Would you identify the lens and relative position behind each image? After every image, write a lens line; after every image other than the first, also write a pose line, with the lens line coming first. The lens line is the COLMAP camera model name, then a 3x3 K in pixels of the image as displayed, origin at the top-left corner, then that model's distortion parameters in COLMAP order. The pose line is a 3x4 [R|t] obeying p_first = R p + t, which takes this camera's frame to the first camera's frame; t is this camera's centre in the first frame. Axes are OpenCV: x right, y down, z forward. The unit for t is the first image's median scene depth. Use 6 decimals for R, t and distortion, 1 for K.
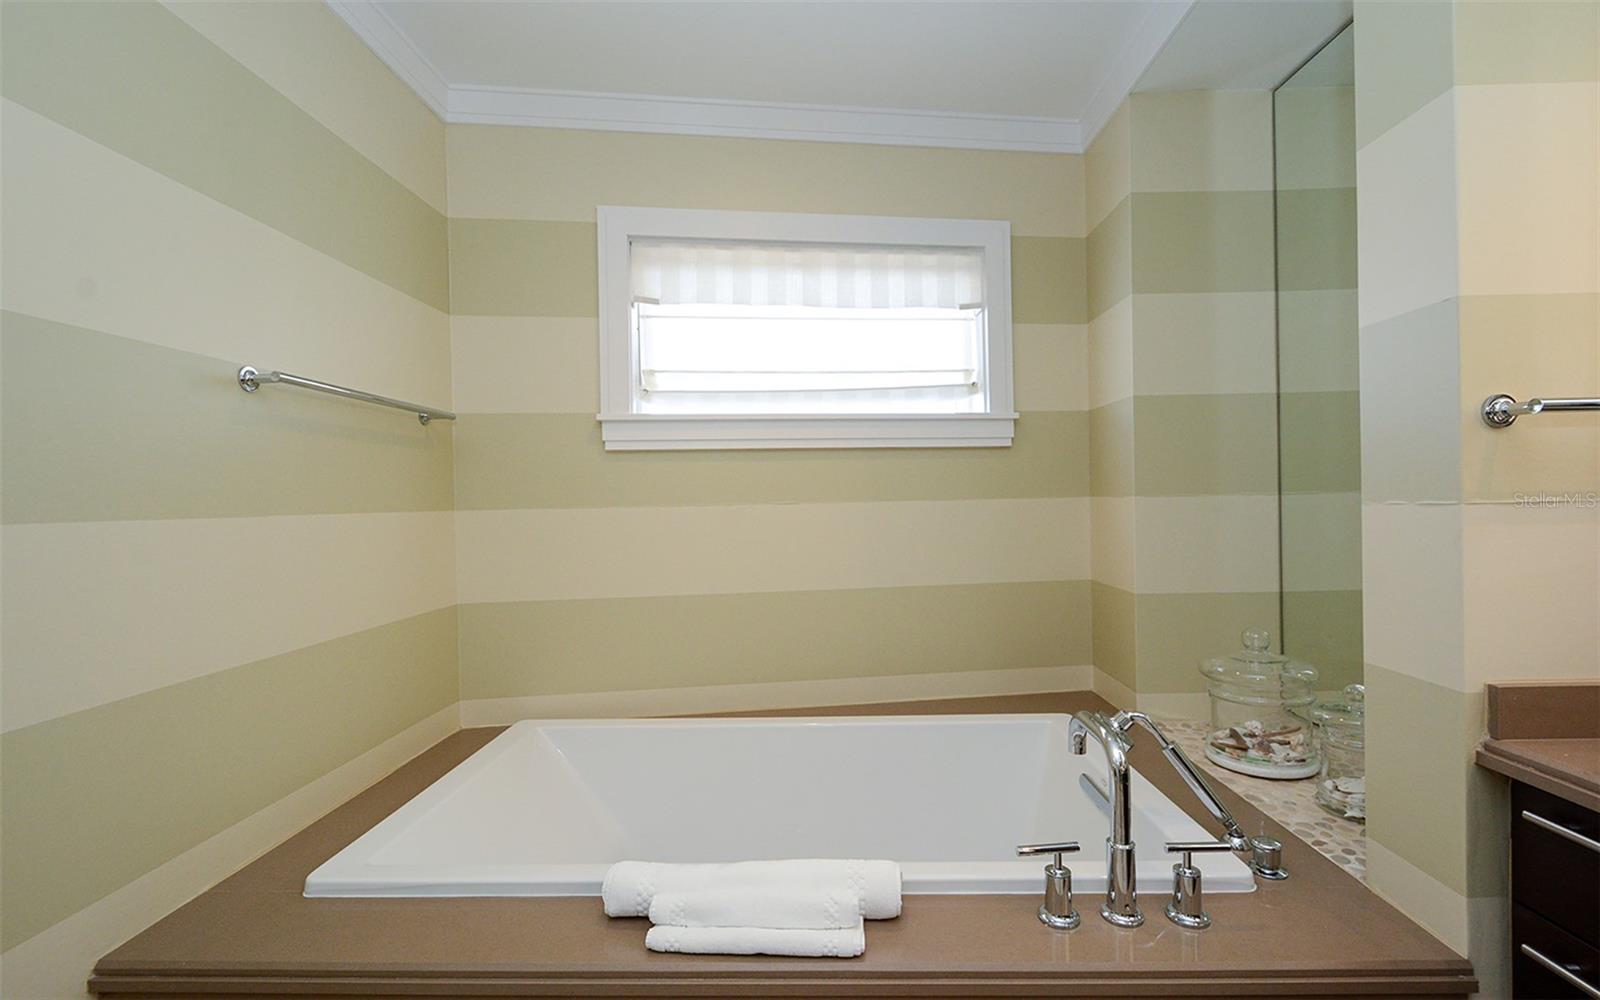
lens RADIAL K [[704.9, 0, 801.8], [0, 704.9, 494.6], [0, 0, 1]] dist [-0.002058, -0.001046]
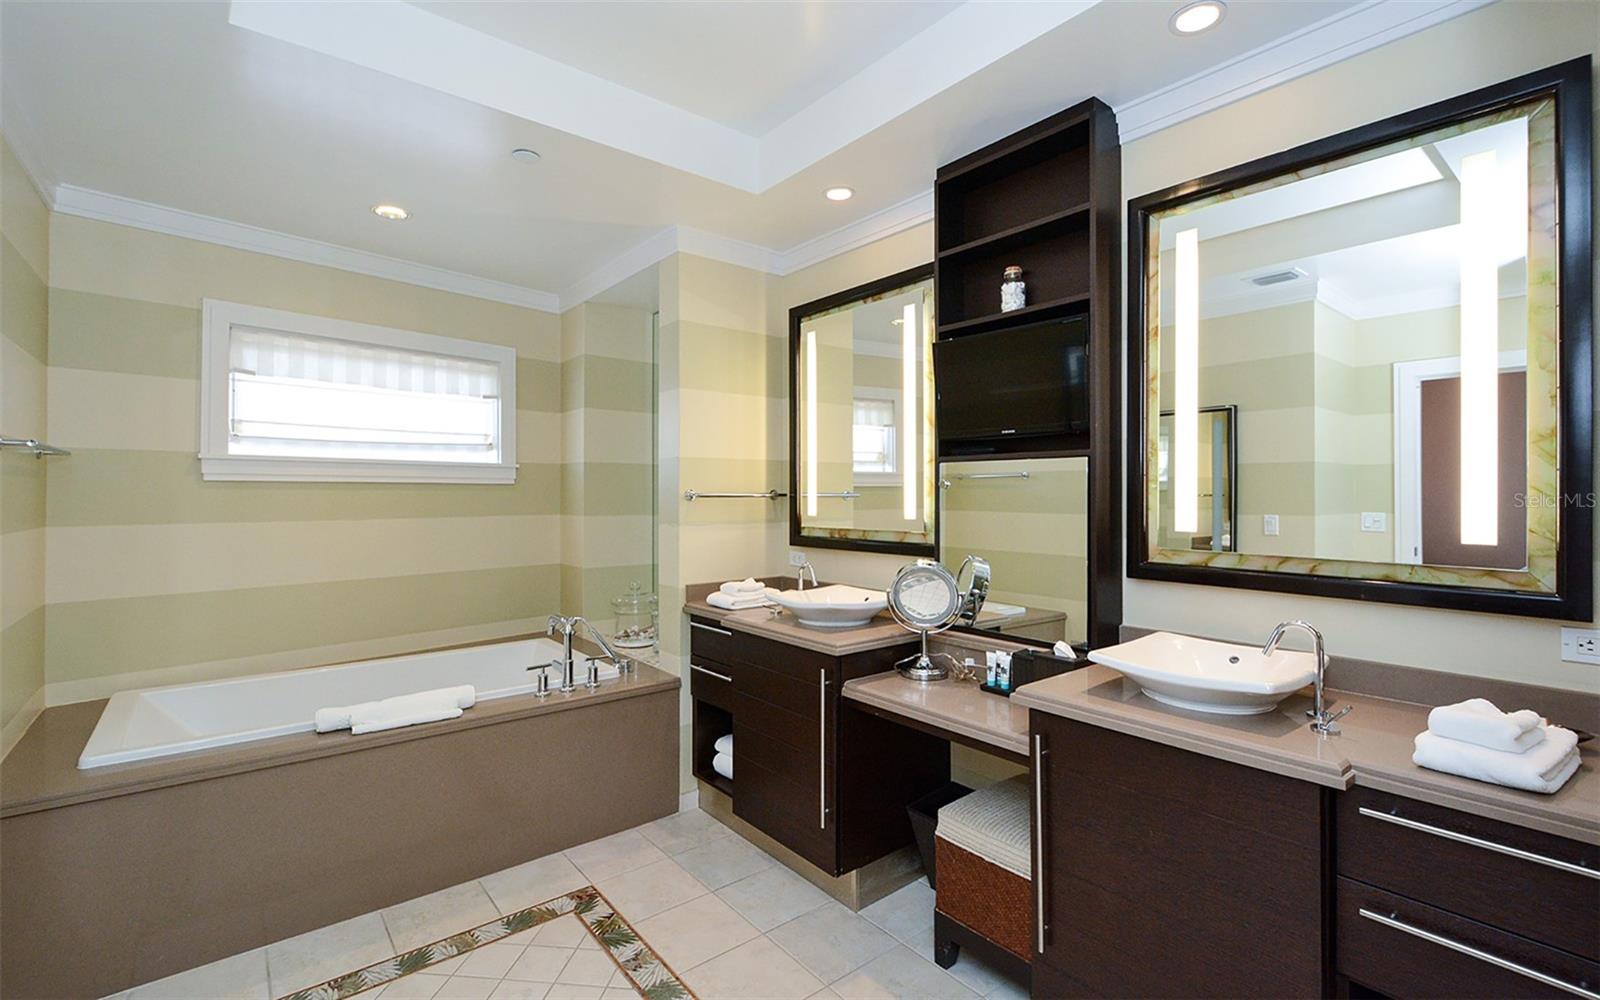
lens RADIAL K [[704.9, 0, 801.8], [0, 704.9, 494.6], [0, 0, 1]] dist [-0.002058, -0.001046]
pose [[0.755132, 0.018382, 0.655315, -0.293139], [-0.017862, 0.999813, -0.007464, -0.046747], [-0.655329, -0.006069, 0.755319, -0.734489]]
